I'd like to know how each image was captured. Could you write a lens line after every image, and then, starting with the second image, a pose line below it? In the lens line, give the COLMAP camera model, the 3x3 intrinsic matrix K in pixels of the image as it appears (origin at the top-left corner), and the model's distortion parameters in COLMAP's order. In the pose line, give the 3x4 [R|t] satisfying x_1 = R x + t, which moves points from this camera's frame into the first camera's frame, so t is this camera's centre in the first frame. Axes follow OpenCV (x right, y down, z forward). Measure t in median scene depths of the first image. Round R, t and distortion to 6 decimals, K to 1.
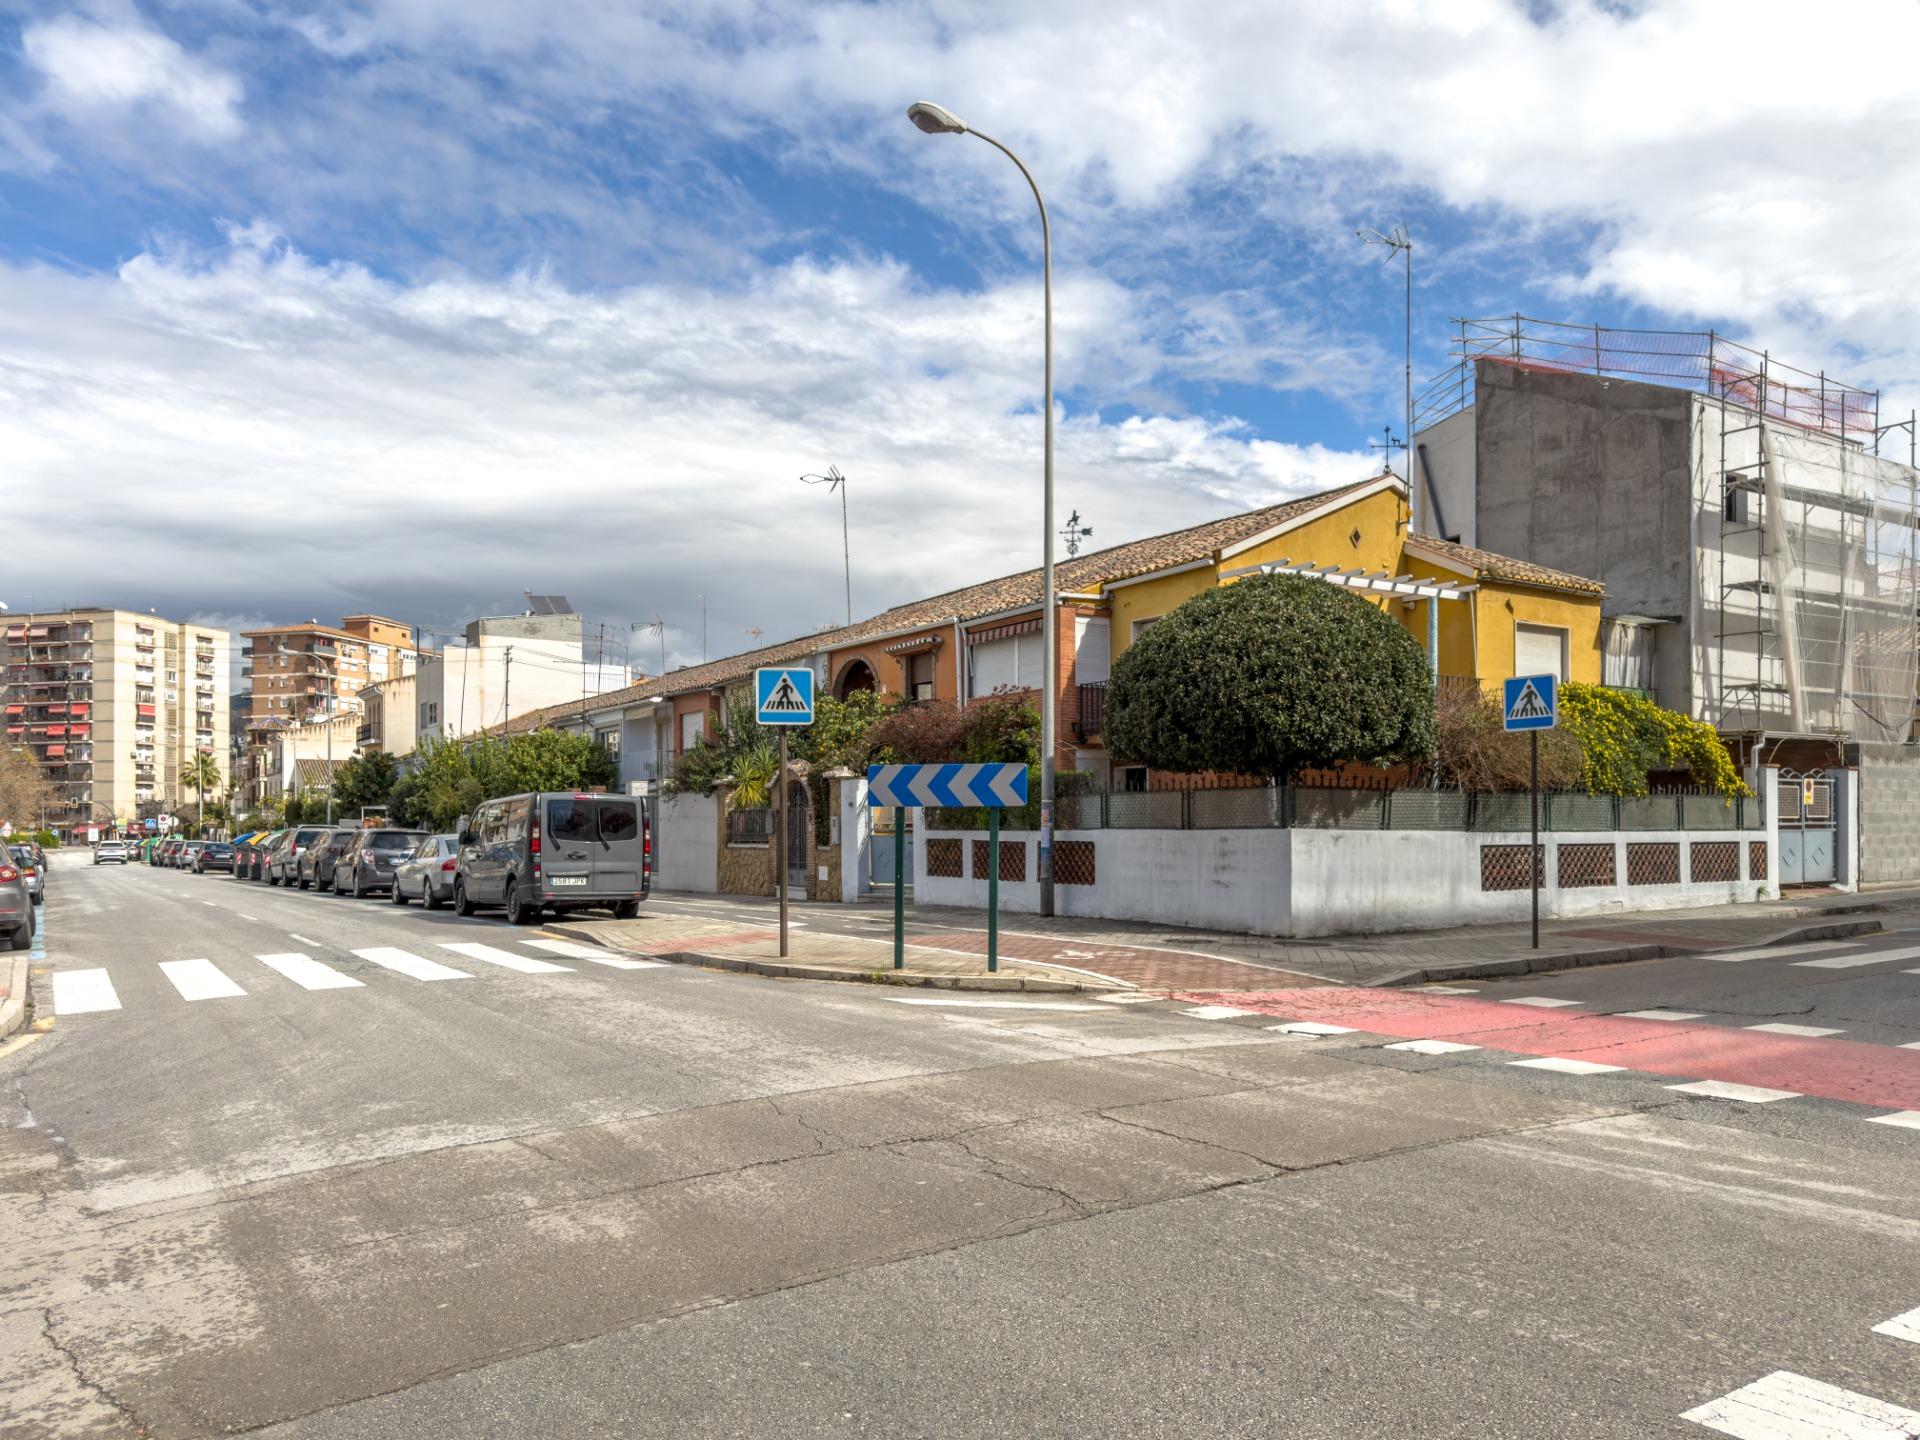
lens RADIAL K [[1372.6, 0, 908.5], [0, 1372.6, 807.4], [0, 0, 1]] dist [0.072389, -0.103888]
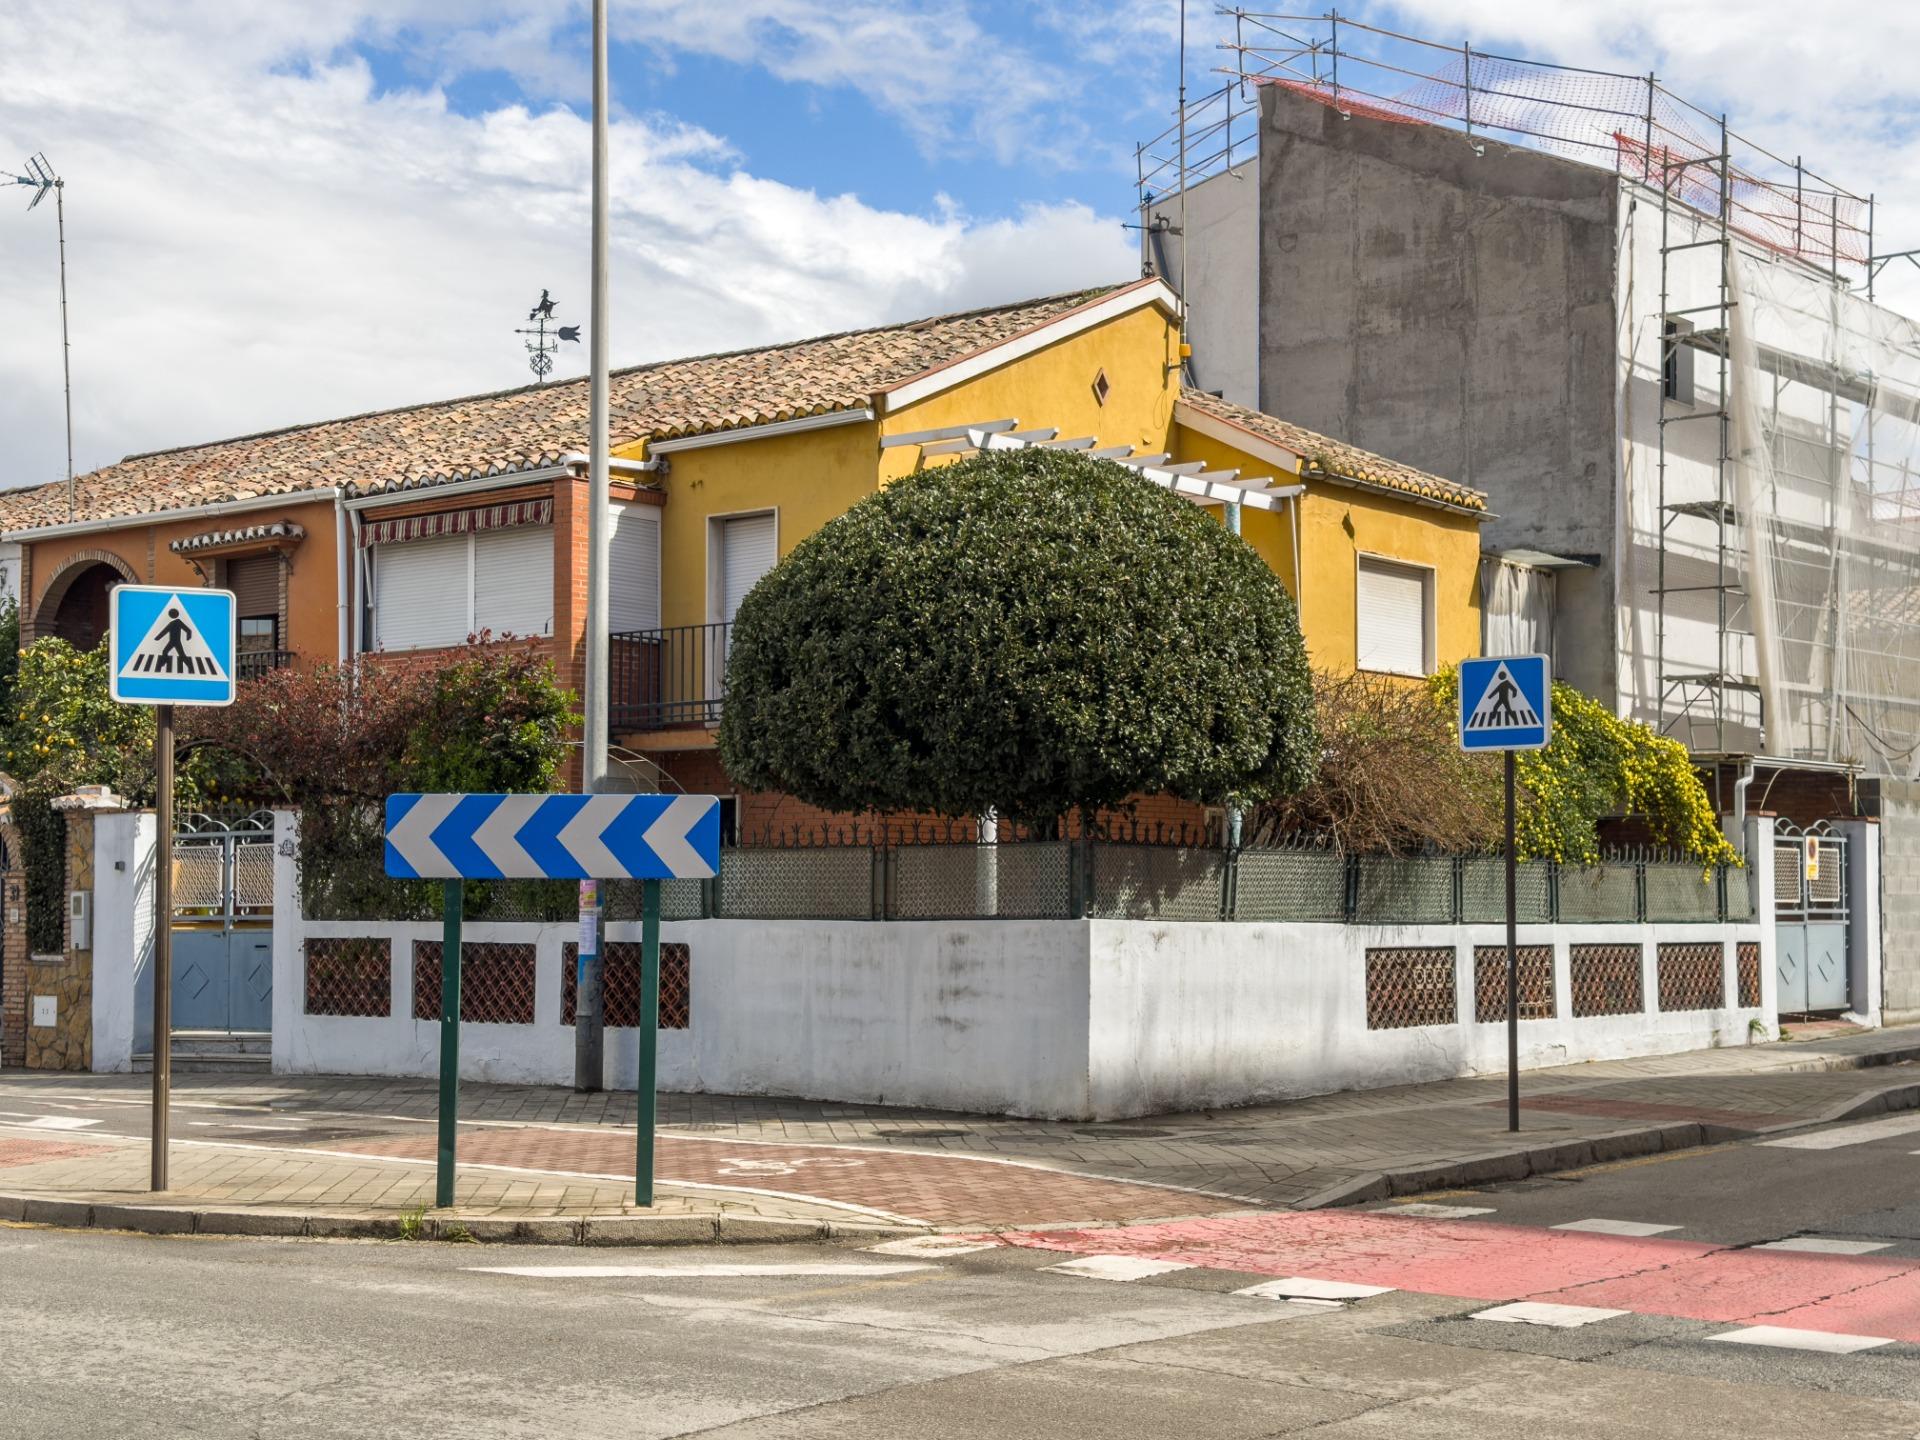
lens RADIAL K [[2706.2, 0, 954.2], [0, 2706.2, 753.4], [0, 0, 1]] dist [0.116419, -0.040189]
pose [[0.946149, 0.021284, 0.323031, -0.077134], [-0.007544, 0.999015, -0.043727, -0.001901], [-0.323643, 0.038935, 0.945378, 0.004981]]
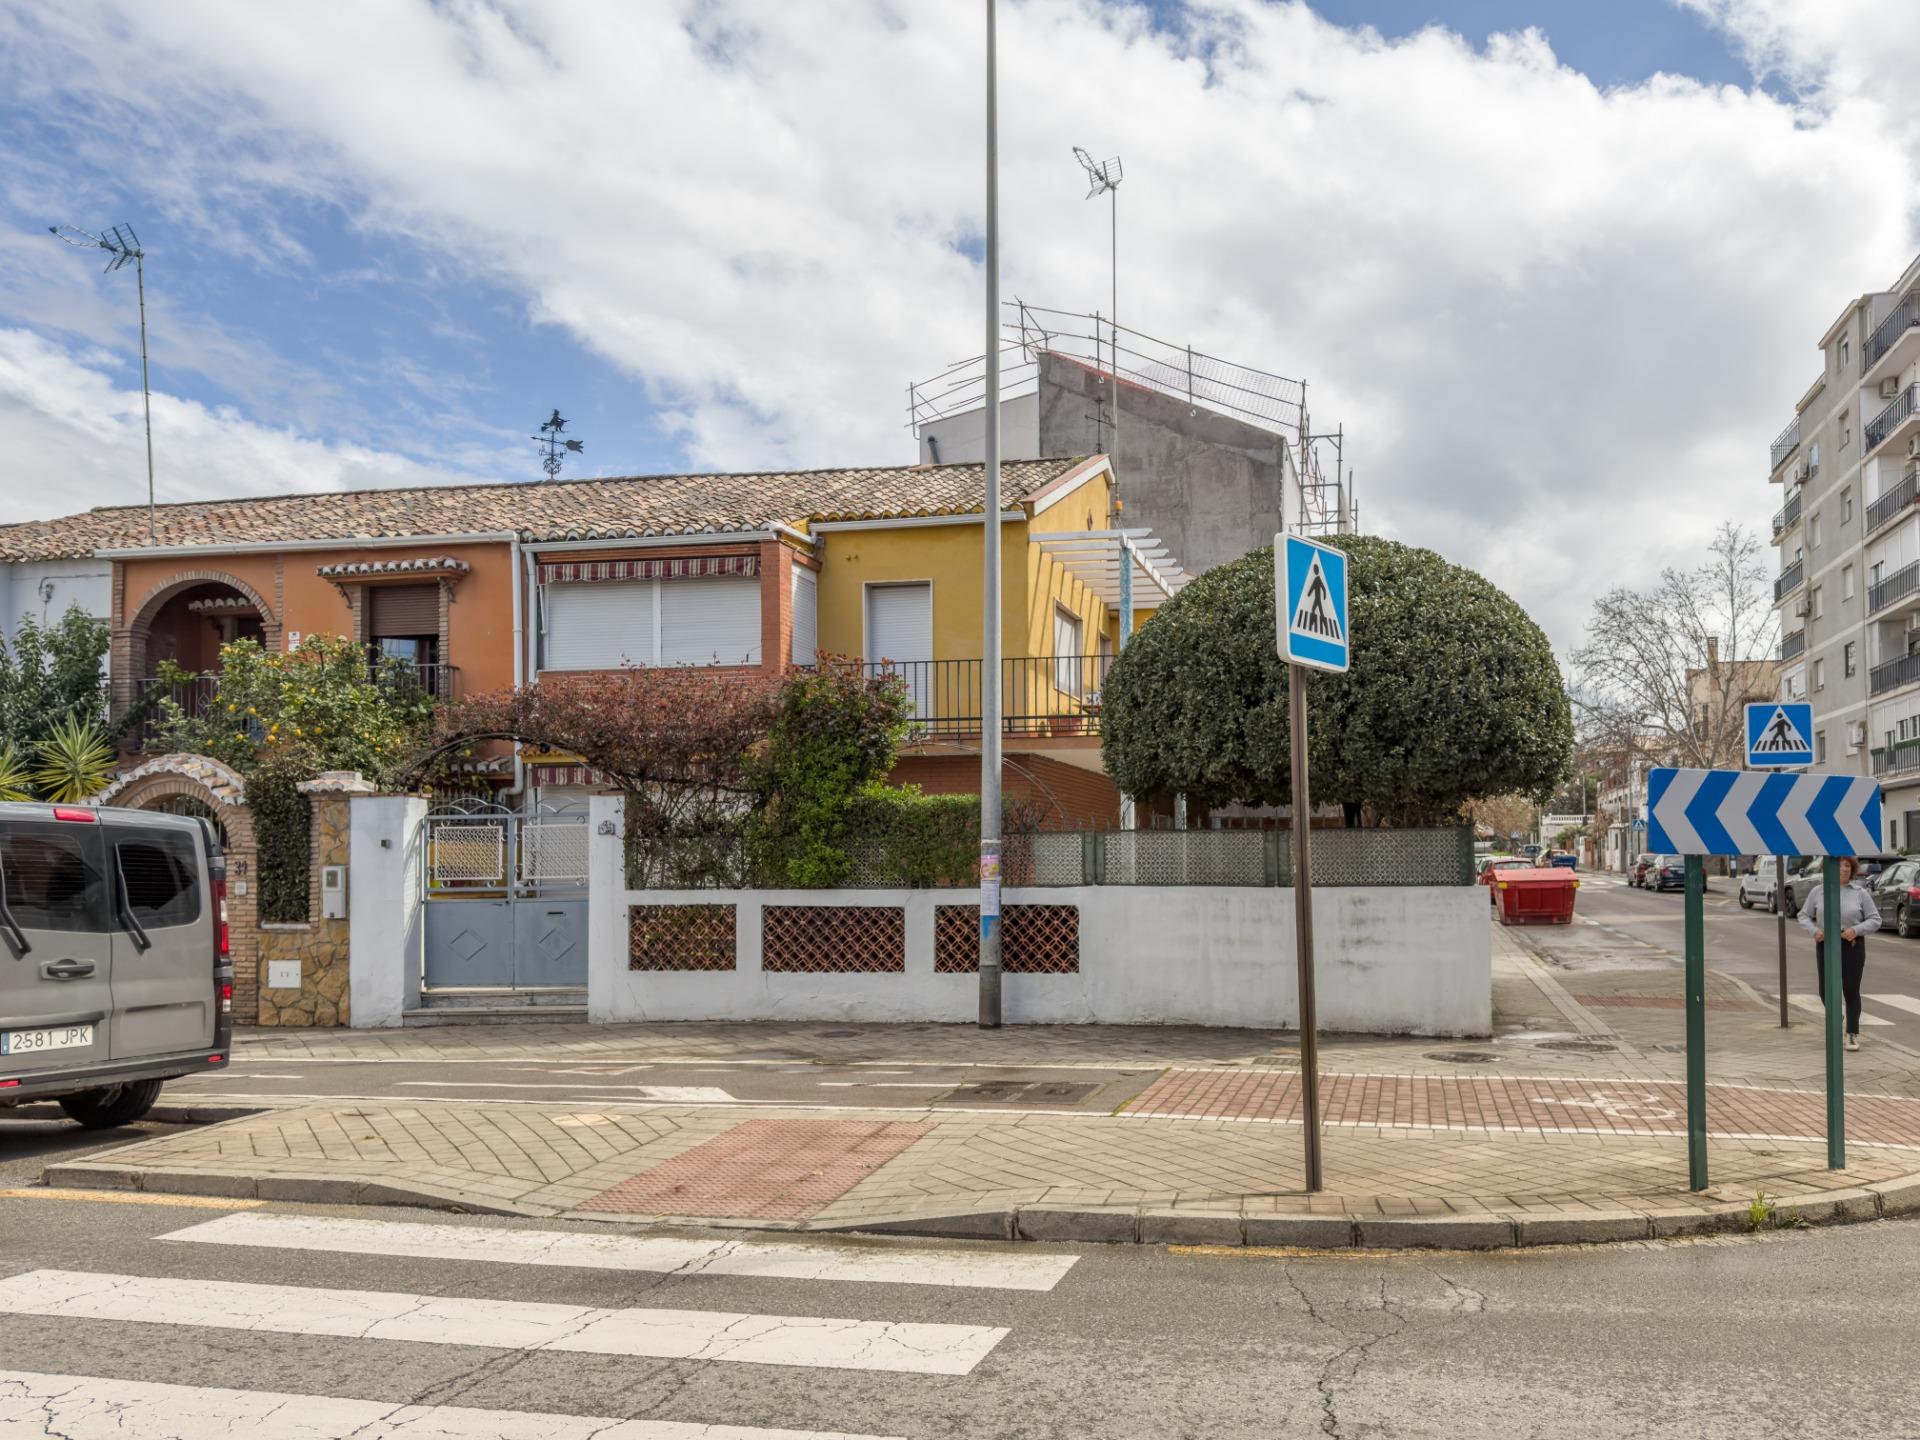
lens RADIAL K [[1427.3, 0, 1142.9], [0, 1427.3, 823.4], [0, 0, 1]] dist [0.074930, -0.081354]
pose [[0.667880, 0.024672, 0.743860, -0.270787], [-0.007464, 0.999622, -0.026454, 0.002829], [-0.744231, 0.012116, 0.667812, 0.411893]]
